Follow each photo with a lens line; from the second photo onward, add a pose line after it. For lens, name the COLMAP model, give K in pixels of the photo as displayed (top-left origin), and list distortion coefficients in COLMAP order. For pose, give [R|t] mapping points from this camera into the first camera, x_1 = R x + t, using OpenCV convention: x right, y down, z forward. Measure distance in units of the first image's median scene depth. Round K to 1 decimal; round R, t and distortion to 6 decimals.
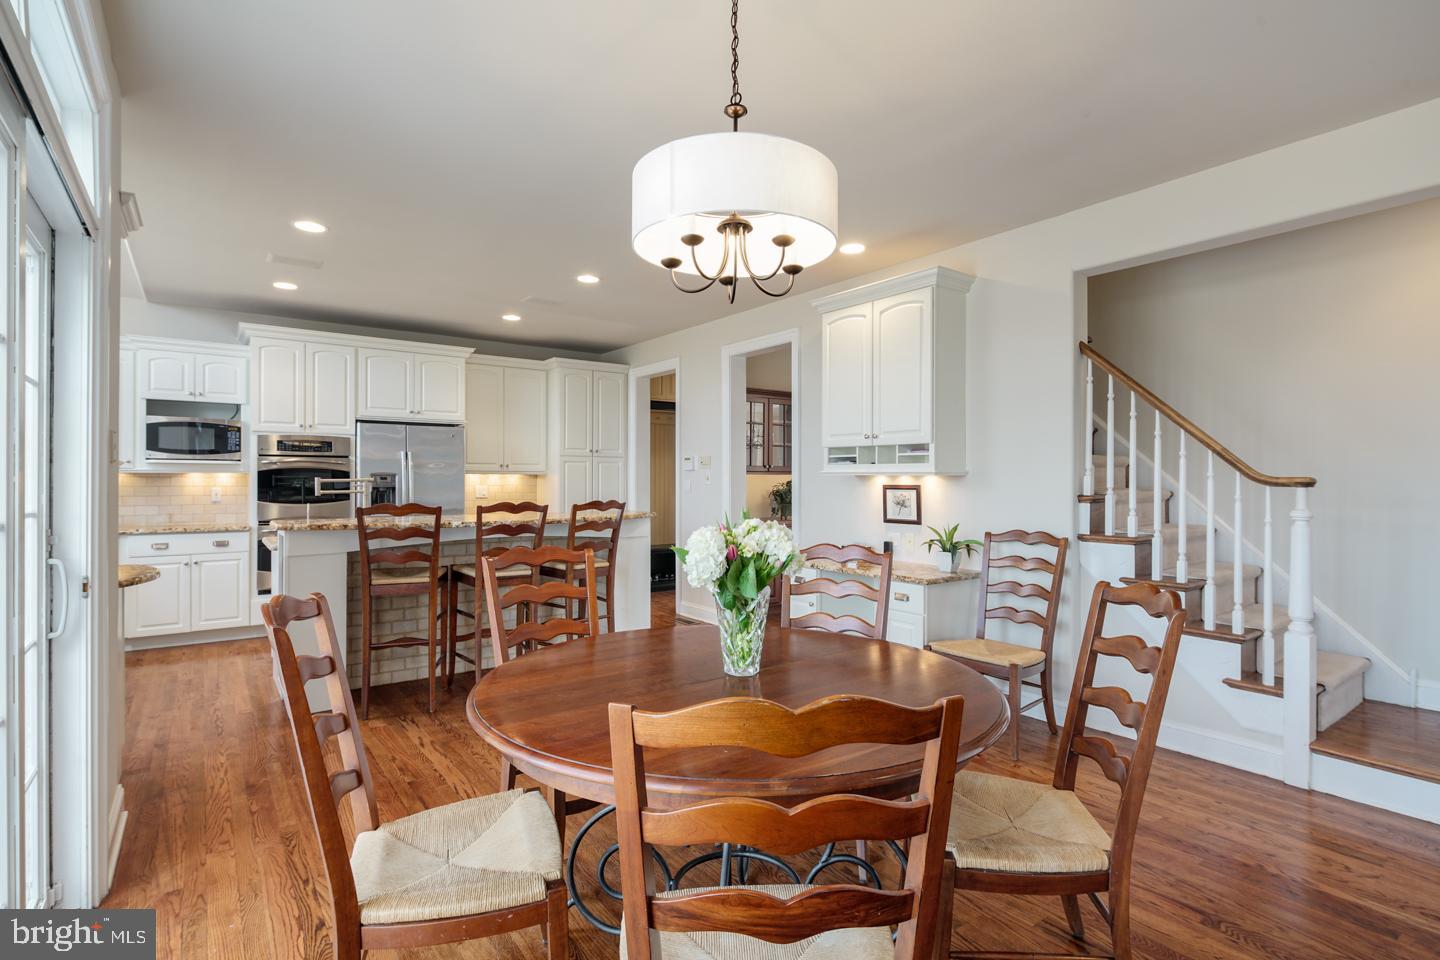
lens RADIAL K [[706.4, 0, 720.0], [0, 706.4, 480.0], [0, 0, 1]] dist [0.003164, 0.000041]
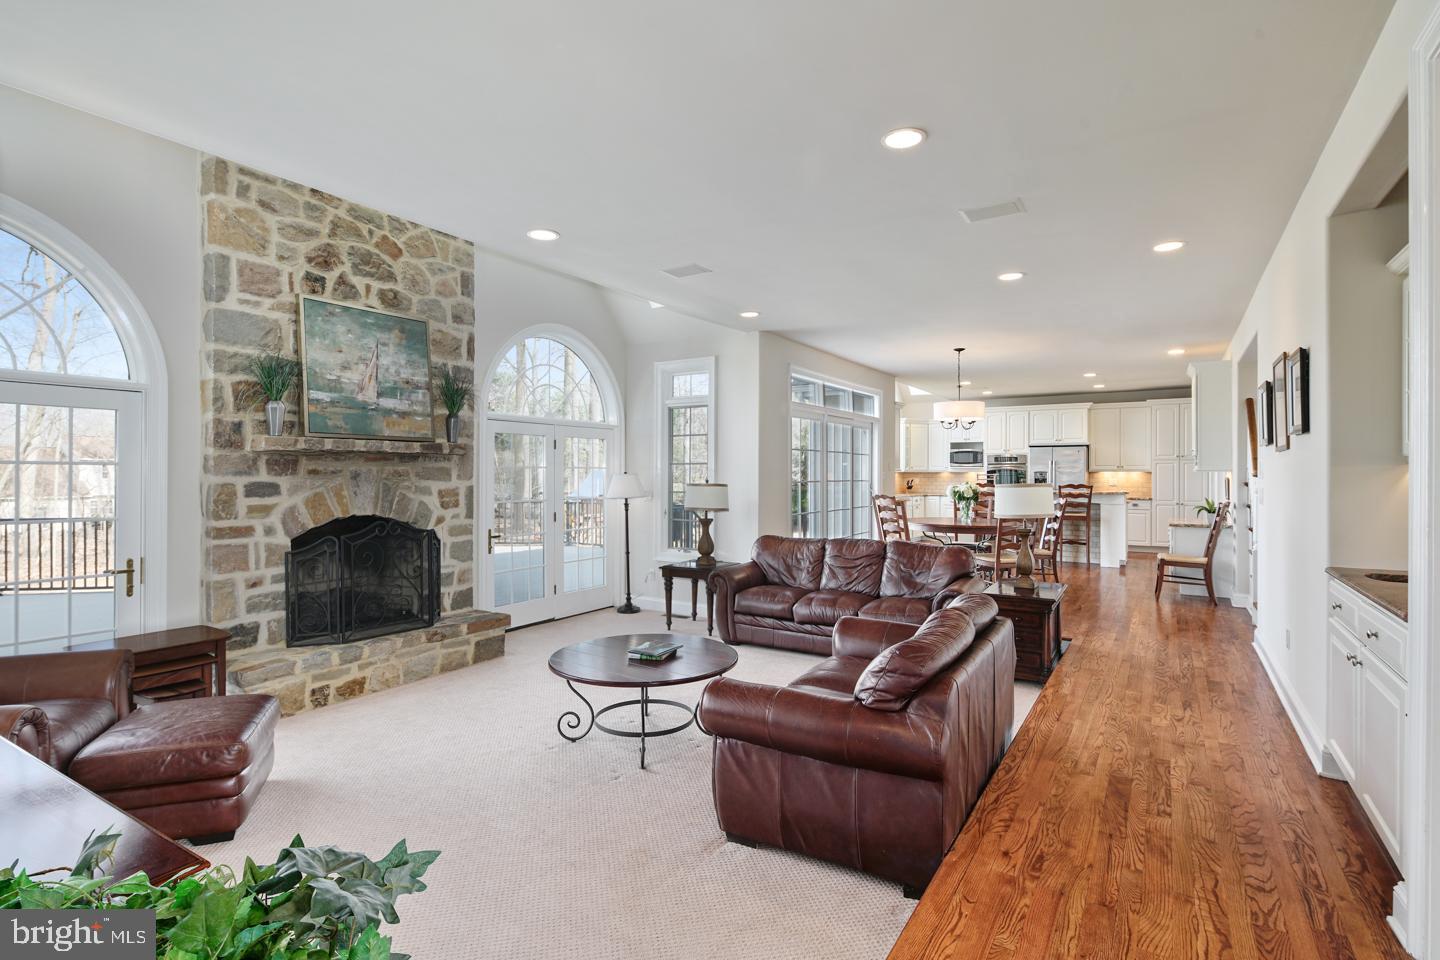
lens RADIAL K [[706.4, 0, 720.0], [0, 706.4, 480.0], [0, 0, 1]] dist [0.003164, 0.000041]
pose [[0.361507, 0.005708, -0.932352, 1.142672], [-0.001309, 0.999983, 0.005614, 0.004287], [0.932369, -0.000810, 0.361508, -0.618793]]
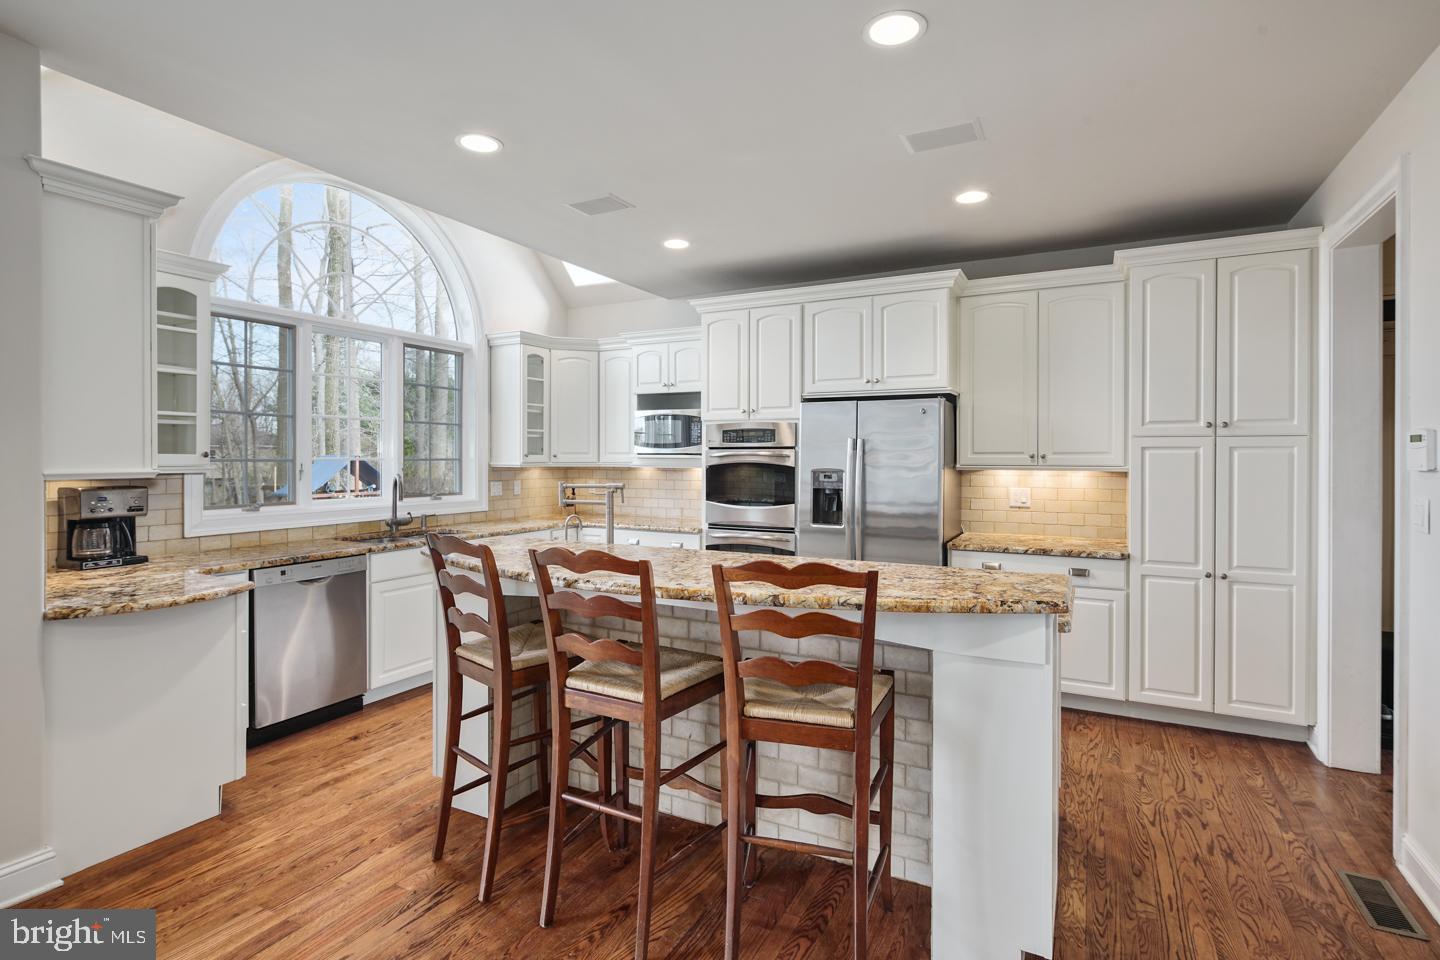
lens RADIAL K [[693.1, 0, 721.4], [0, 693.1, 463.3], [0, 0, 1]] dist [0.013033, 0.000205]
pose [[0.433563, 0.006887, -0.901097, 0.125906], [-0.003909, 0.999976, 0.005762, -0.020890], [0.901115, 0.001025, 0.433579, 0.635159]]
